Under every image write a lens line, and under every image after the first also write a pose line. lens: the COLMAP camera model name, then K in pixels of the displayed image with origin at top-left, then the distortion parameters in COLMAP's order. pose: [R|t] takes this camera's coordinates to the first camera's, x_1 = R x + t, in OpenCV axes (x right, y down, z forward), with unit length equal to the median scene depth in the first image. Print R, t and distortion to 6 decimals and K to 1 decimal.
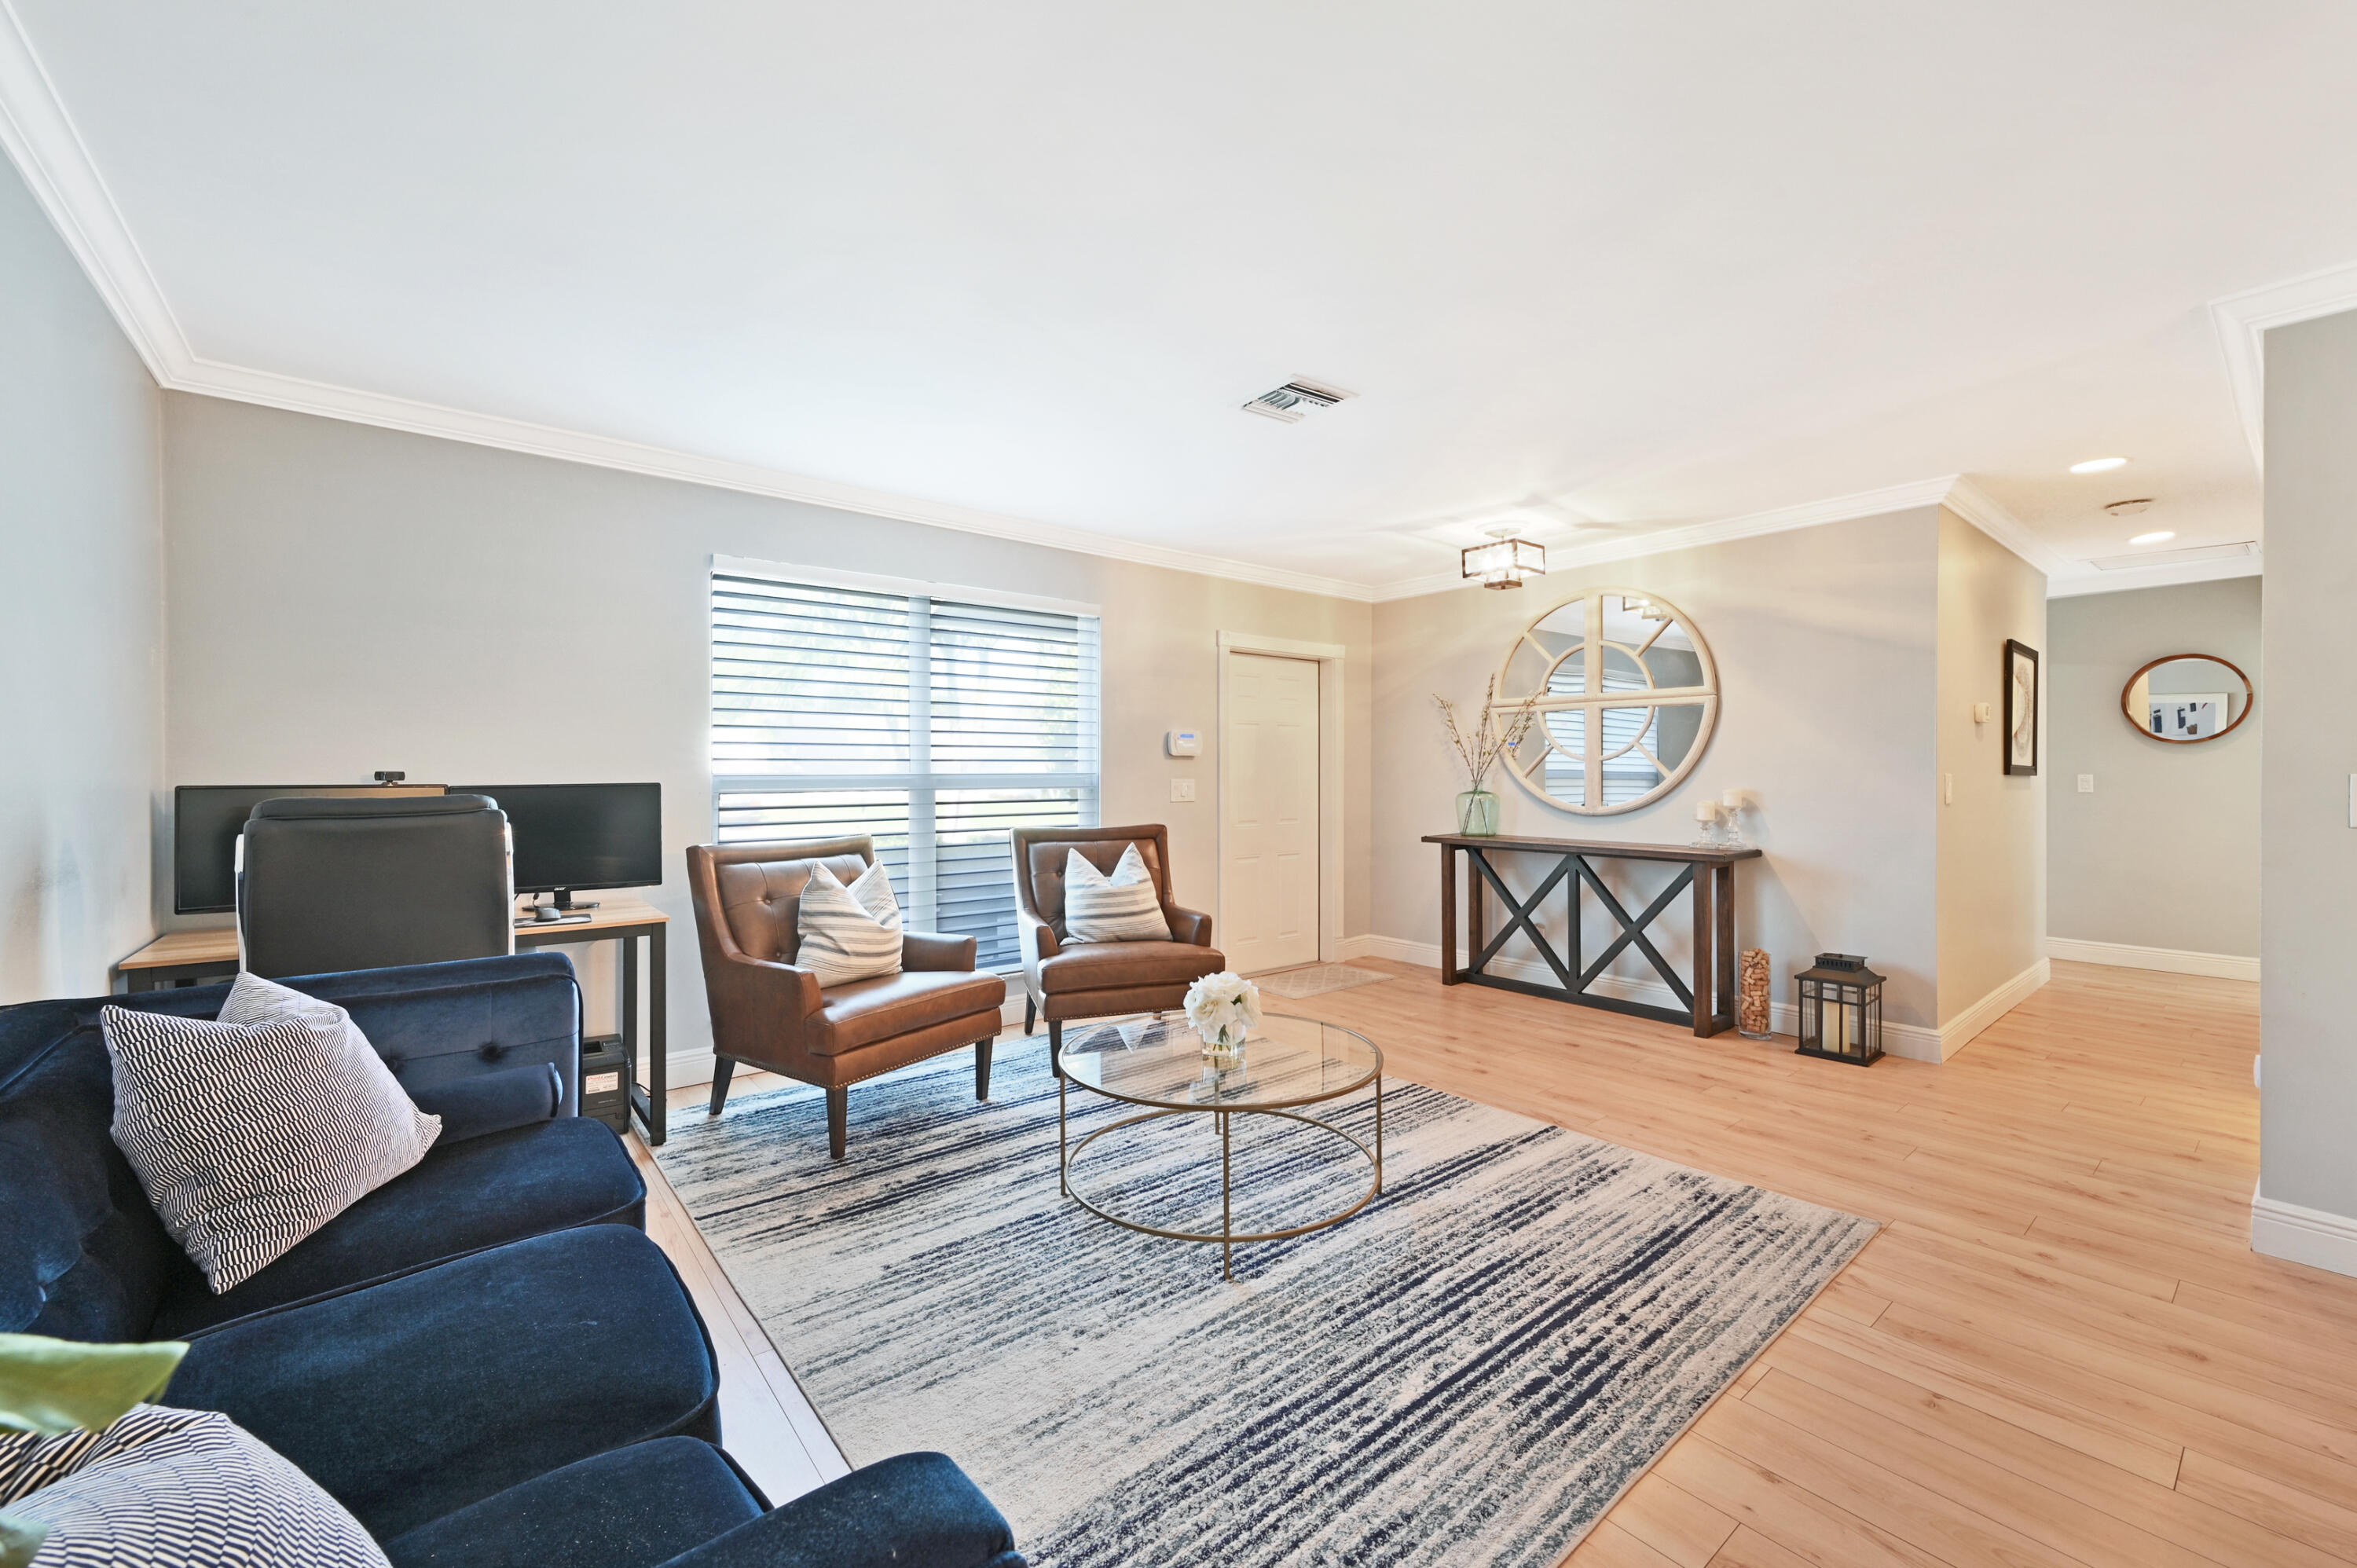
lens RADIAL K [[941.3, 0, 1180.7], [0, 941.3, 775.6], [0, 0, 1]] dist [-0.001569, 0.000149]
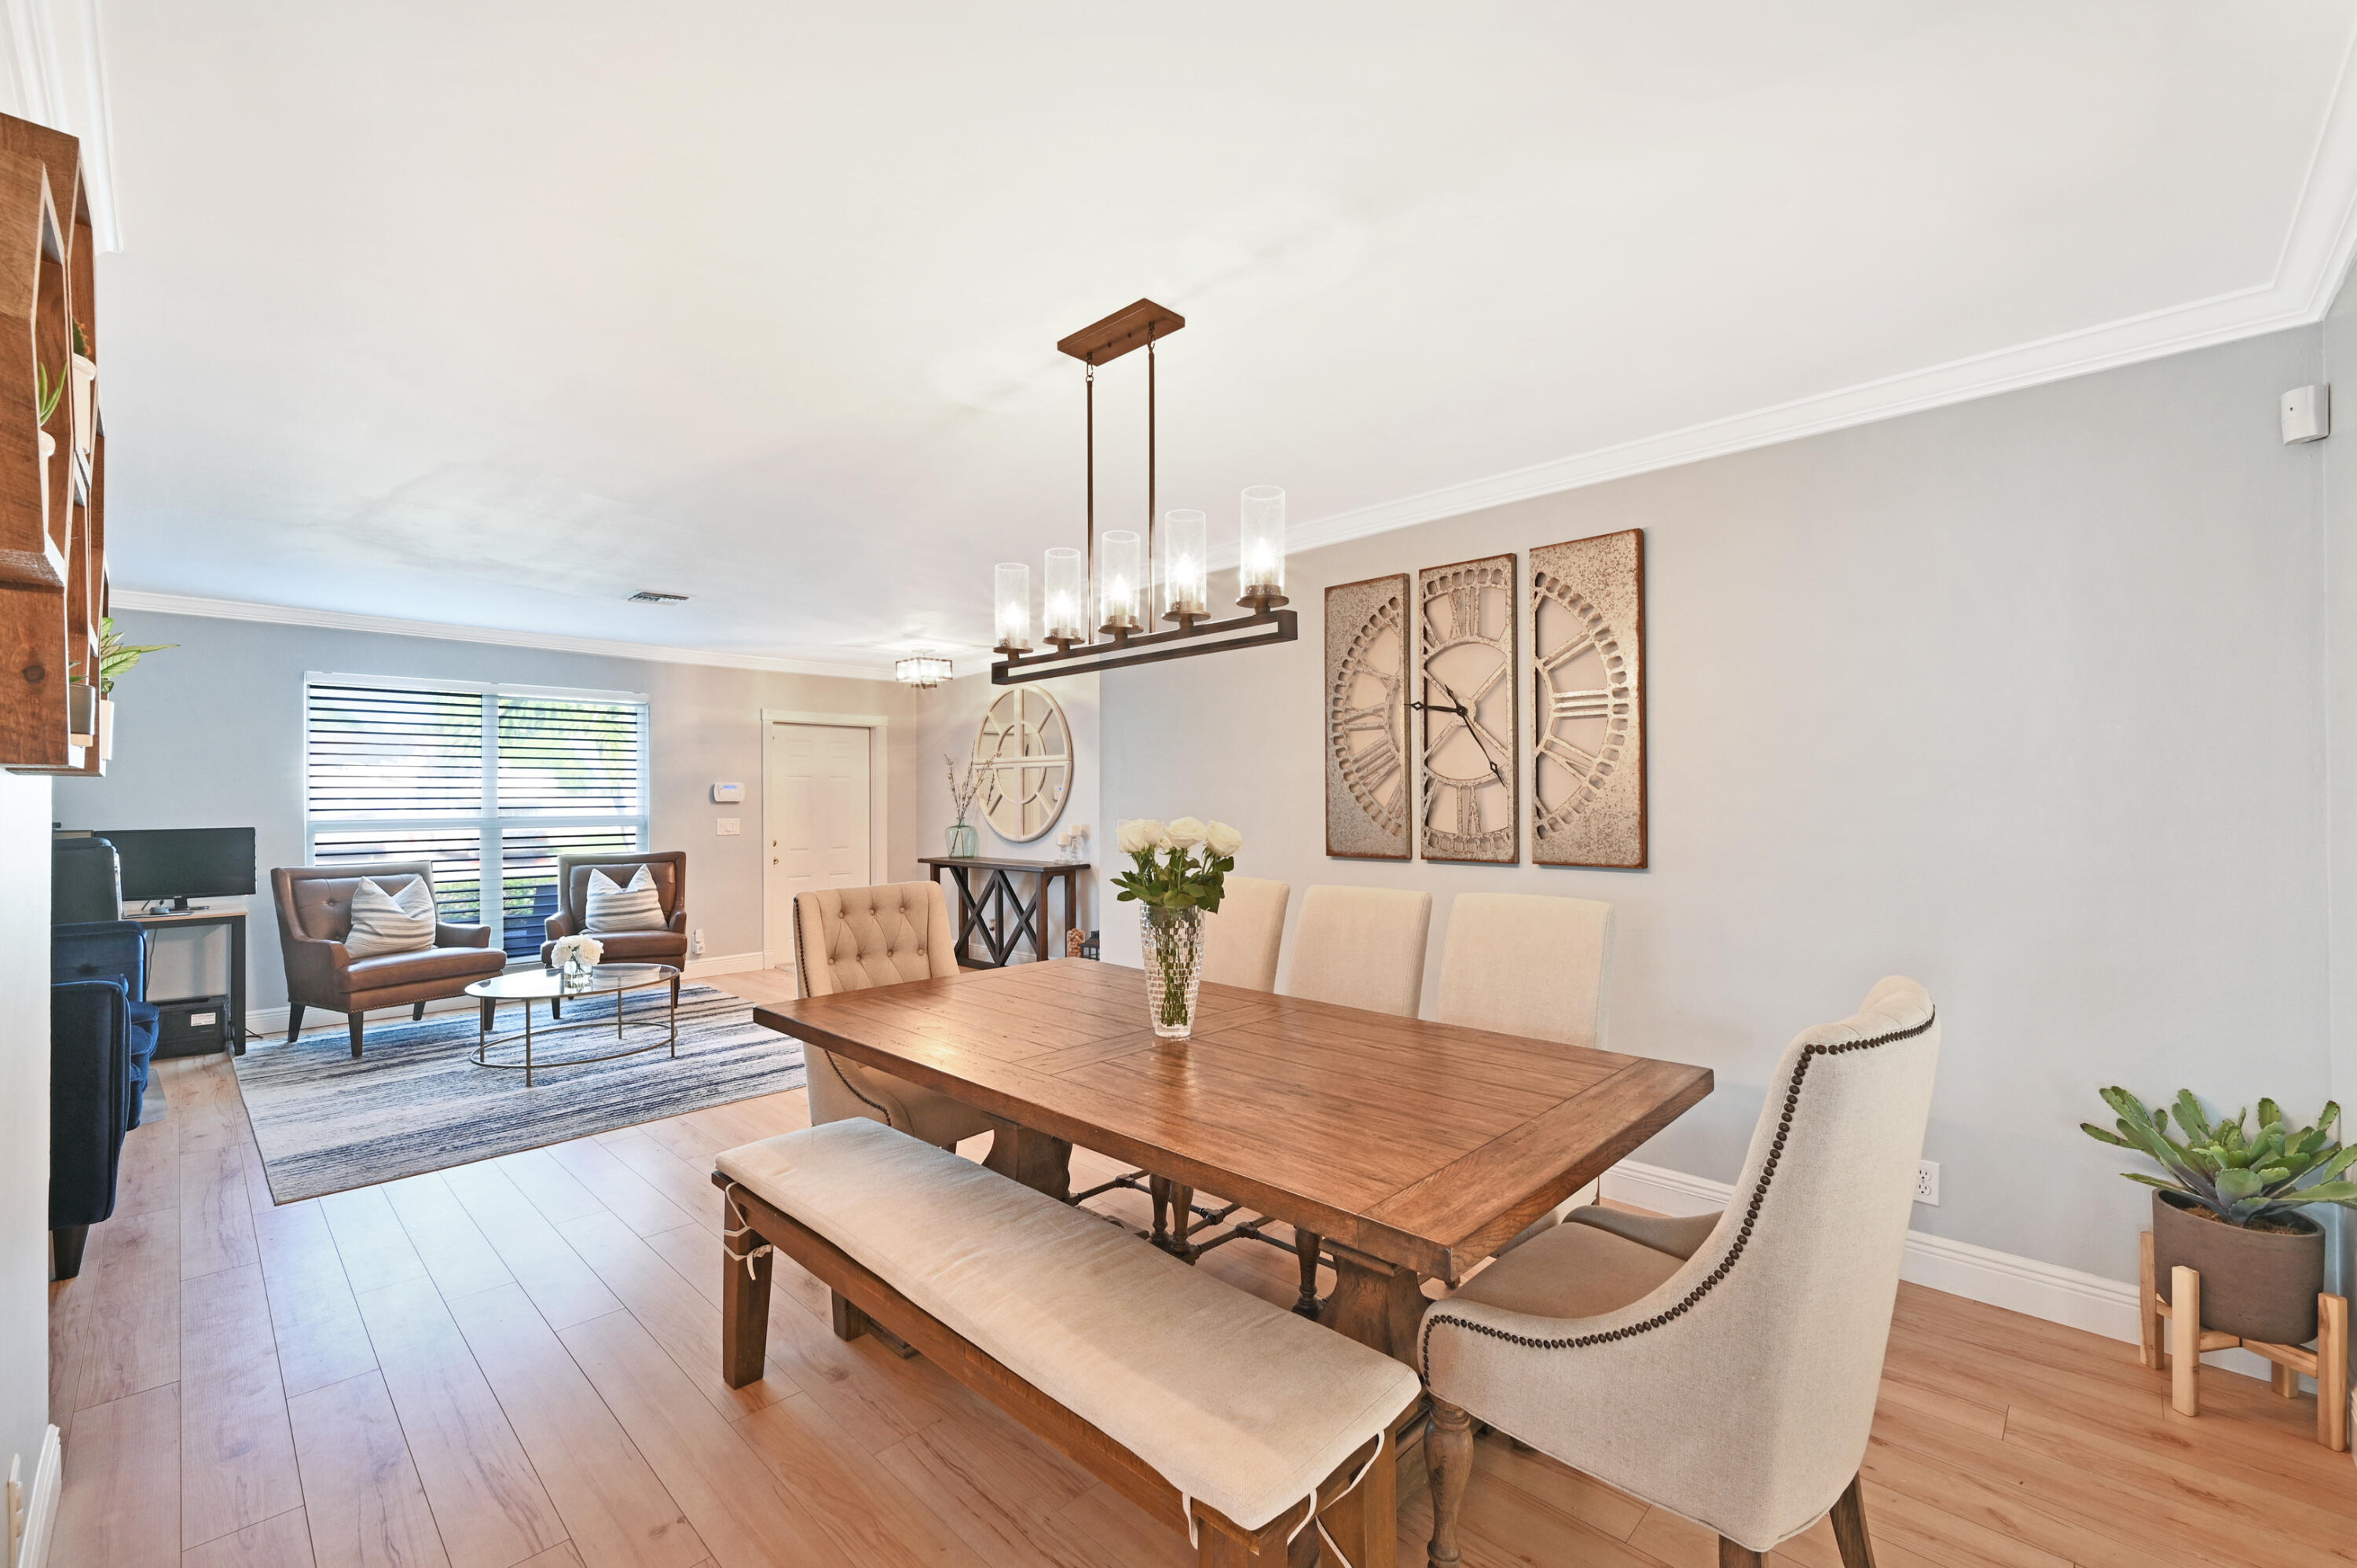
lens RADIAL K [[986.3, 0, 1187.0], [0, 986.3, 789.5], [0, 0, 1]] dist [-0.002395, 0.001135]
pose [[0.992715, -0.002919, 0.120448, 0.869928], [0.004455, 0.999912, -0.012488, -0.031173], [-0.120401, 0.012934, 0.992641, -0.887929]]
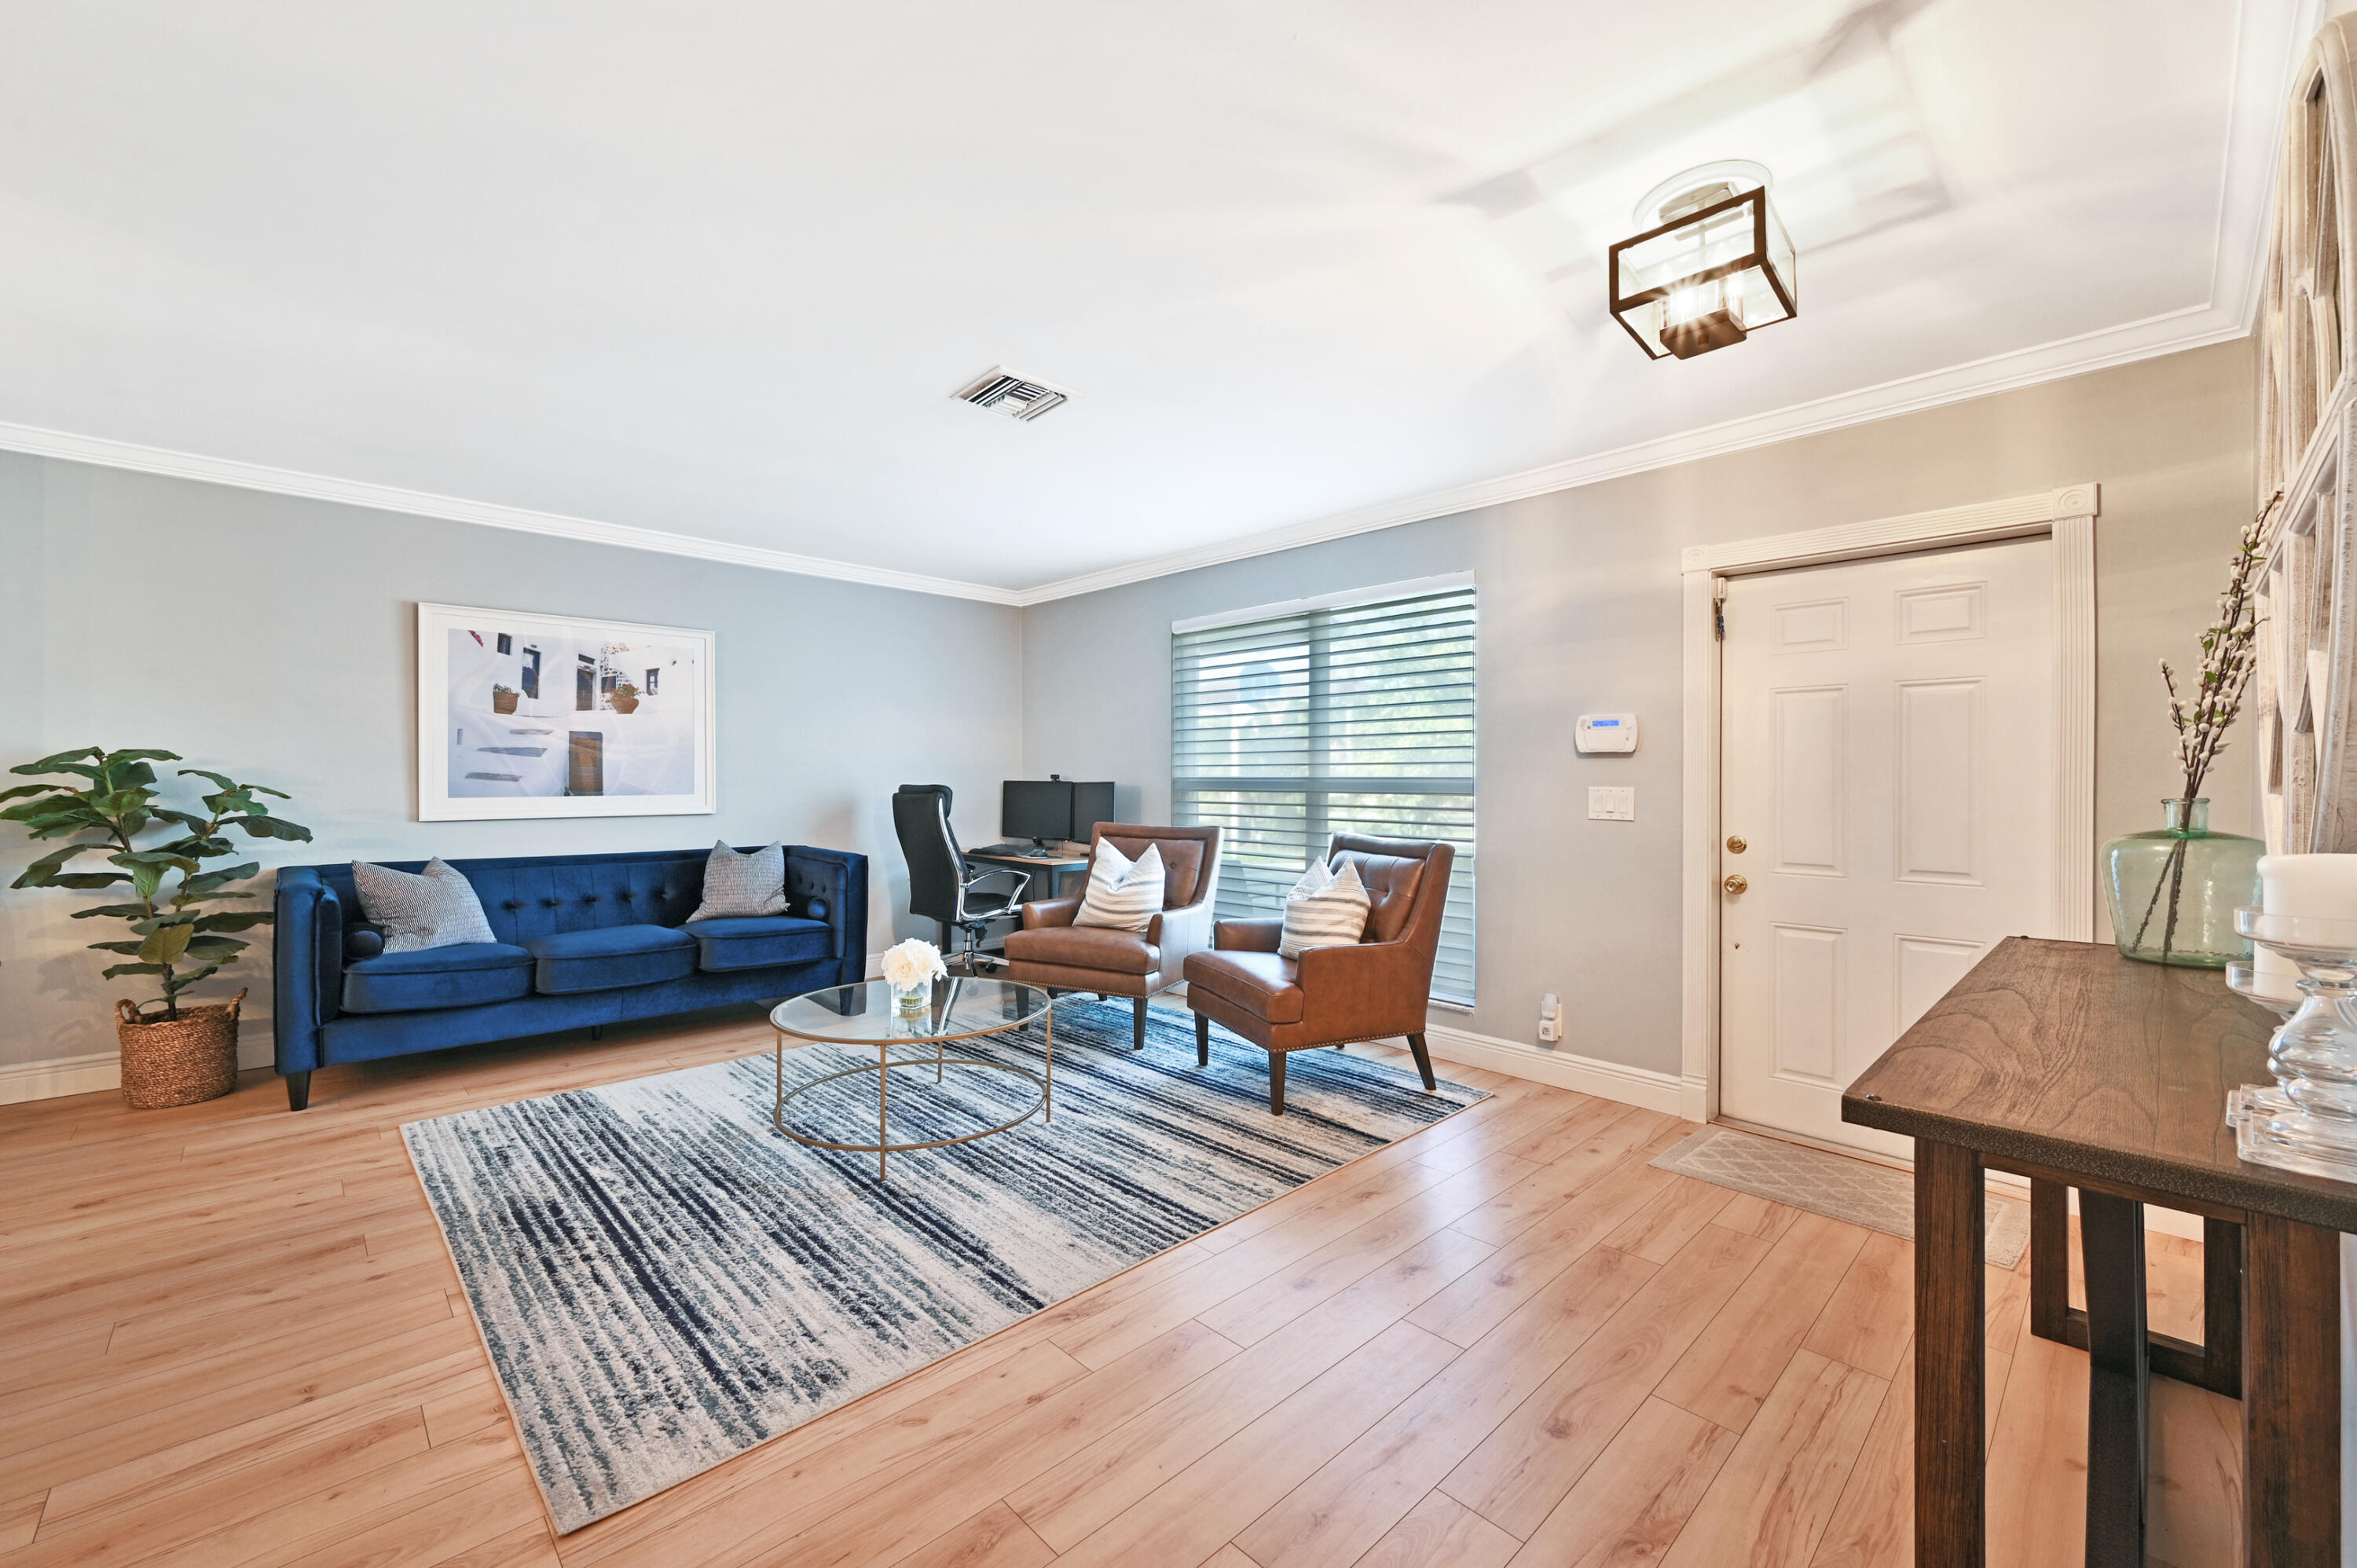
lens RADIAL K [[941.3, 0, 1179.4], [0, 941.3, 776.7], [0, 0, 1]] dist [-0.001569, 0.000149]
pose [[0.083064, 0.000084, -0.996544, 1.150146], [-0.008968, 0.999960, -0.000663, 0.001985], [0.996504, 0.008992, 0.083062, 1.125701]]
